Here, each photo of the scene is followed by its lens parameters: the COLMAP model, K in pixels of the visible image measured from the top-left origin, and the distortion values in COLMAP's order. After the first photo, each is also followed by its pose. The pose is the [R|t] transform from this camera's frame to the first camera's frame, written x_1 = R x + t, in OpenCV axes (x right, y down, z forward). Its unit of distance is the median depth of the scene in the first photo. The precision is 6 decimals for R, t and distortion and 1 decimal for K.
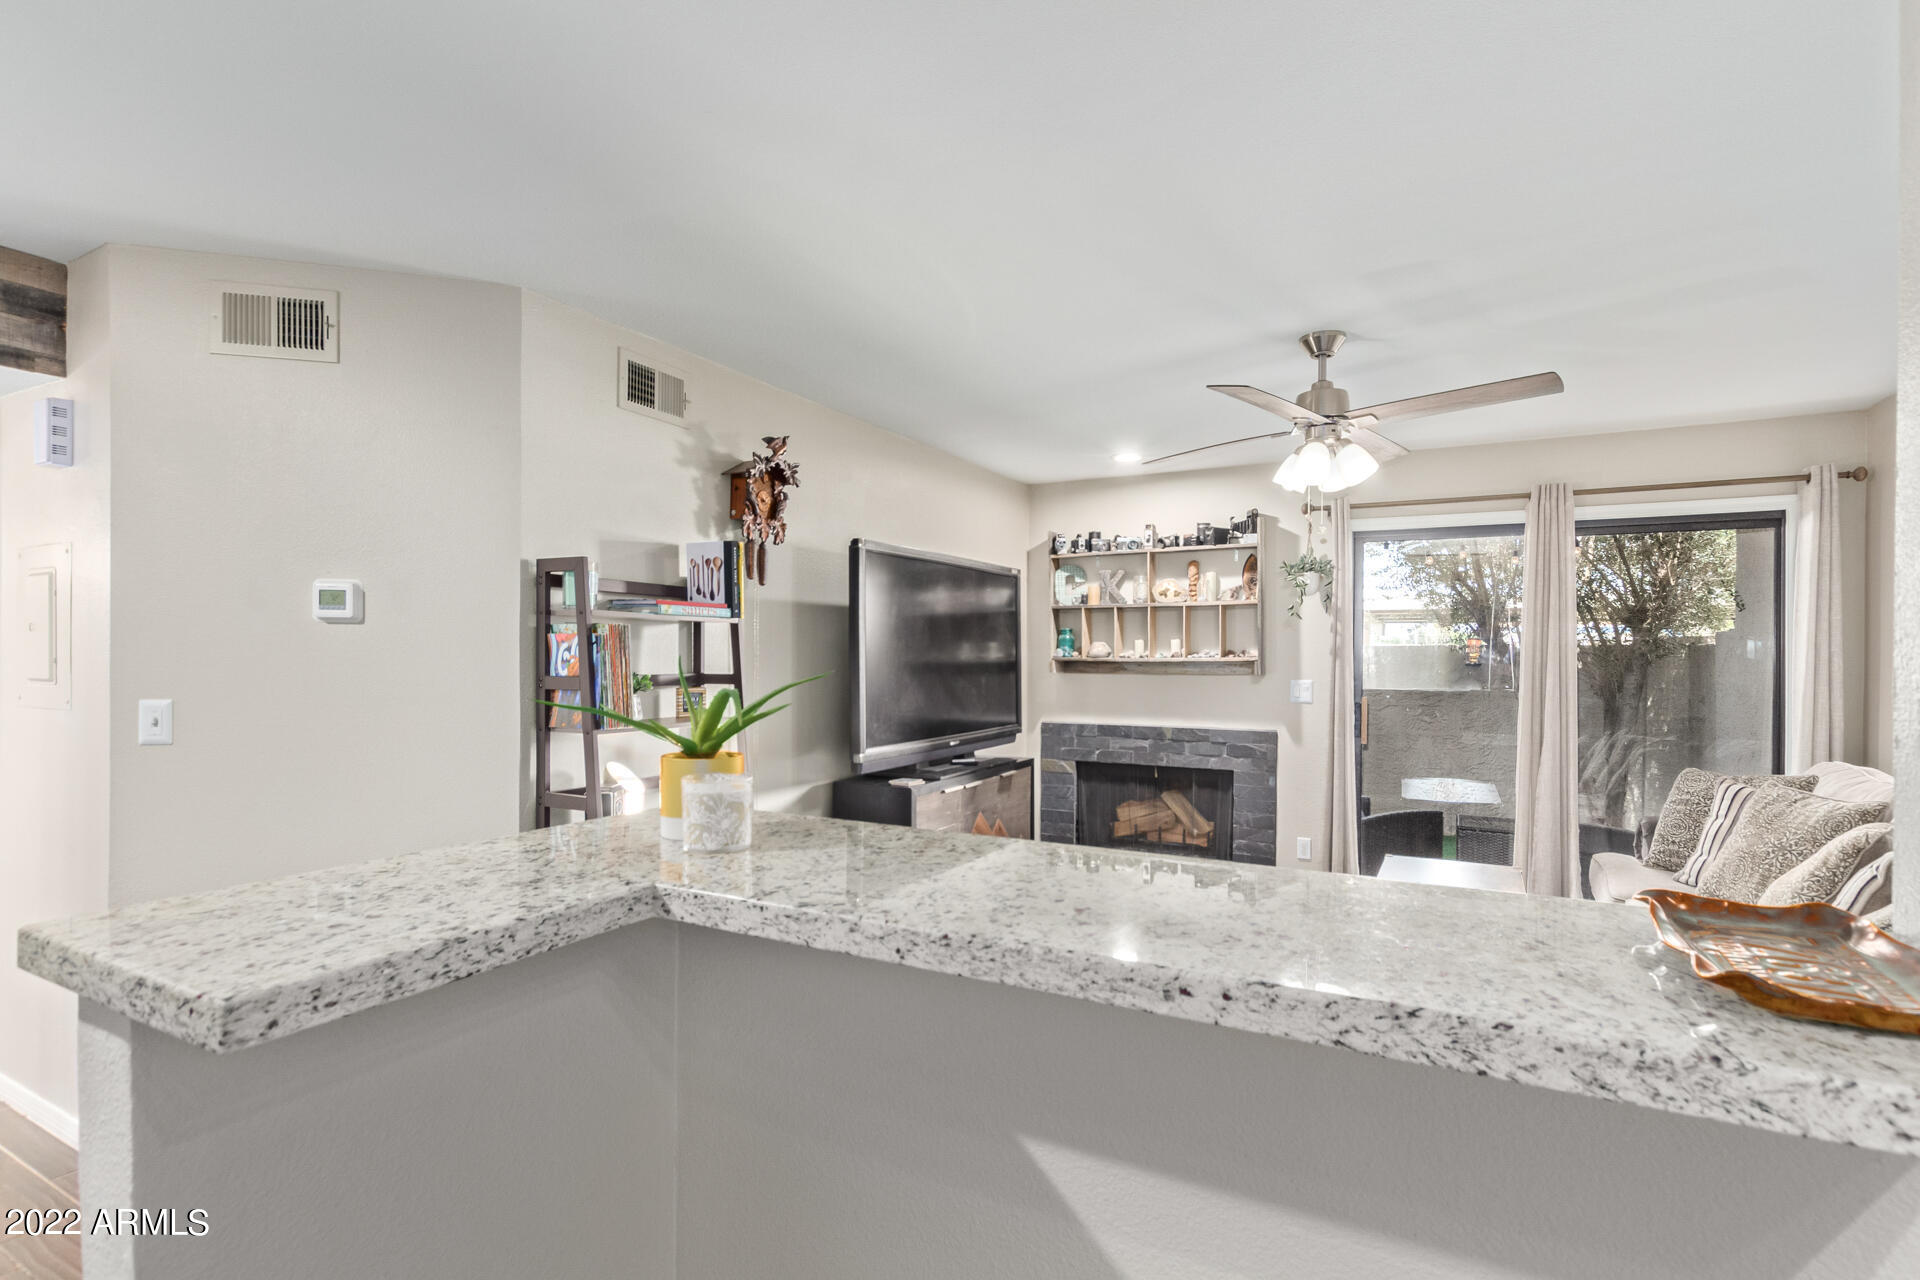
lens RADIAL K [[884.2, 0, 964.2], [0, 884.2, 654.6], [0, 0, 1]] dist [-0.002263, -0.000720]
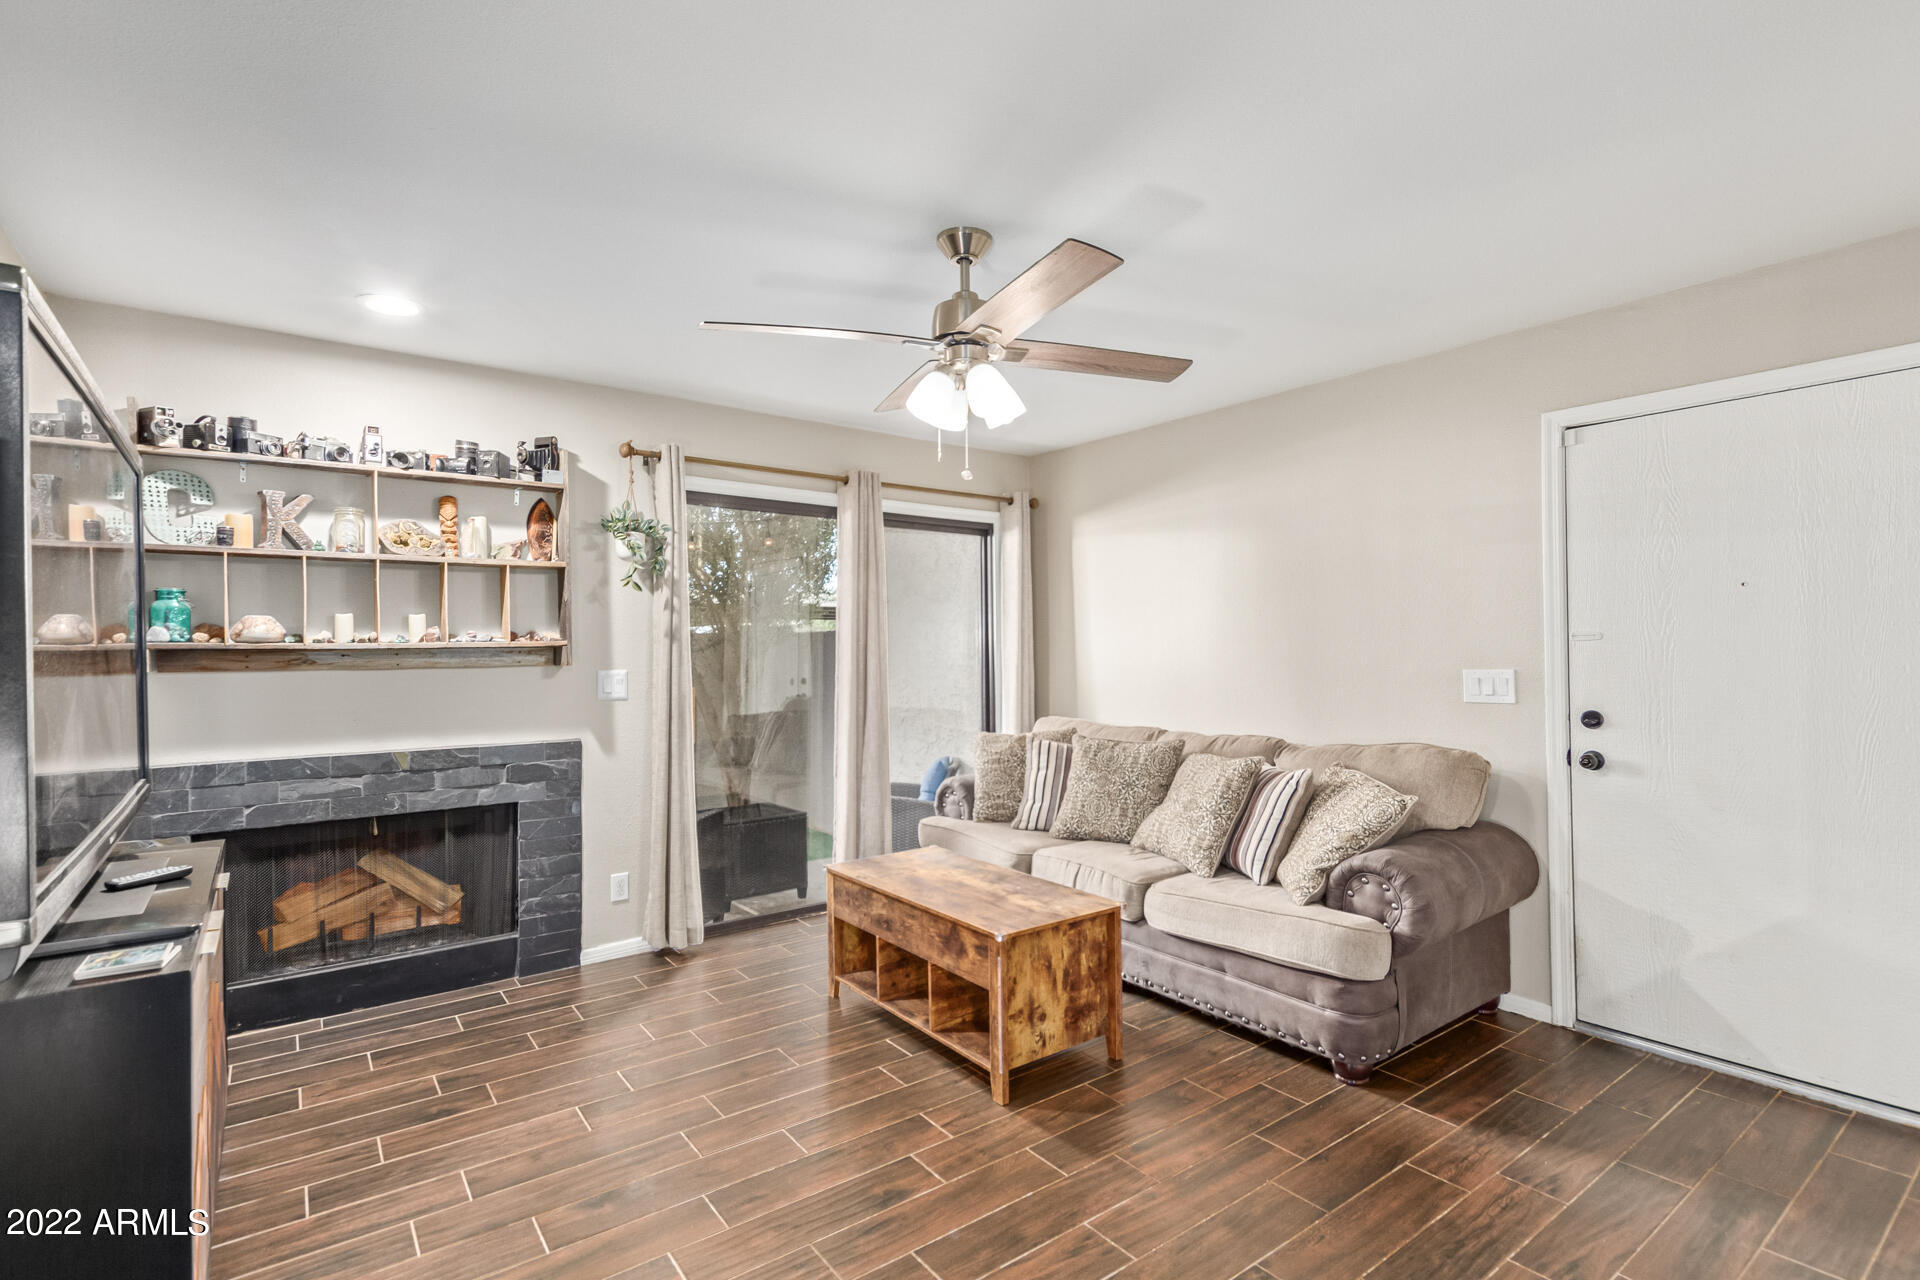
lens RADIAL K [[884.2, 0, 956.9], [0, 884.2, 641.7], [0, 0, 1]] dist [-0.002263, -0.000720]
pose [[0.410336, -0.000626, 0.911934, -0.189032], [0.006218, 0.999978, -0.002111, 0.006869], [-0.911913, 0.006537, 0.410331, 0.382907]]
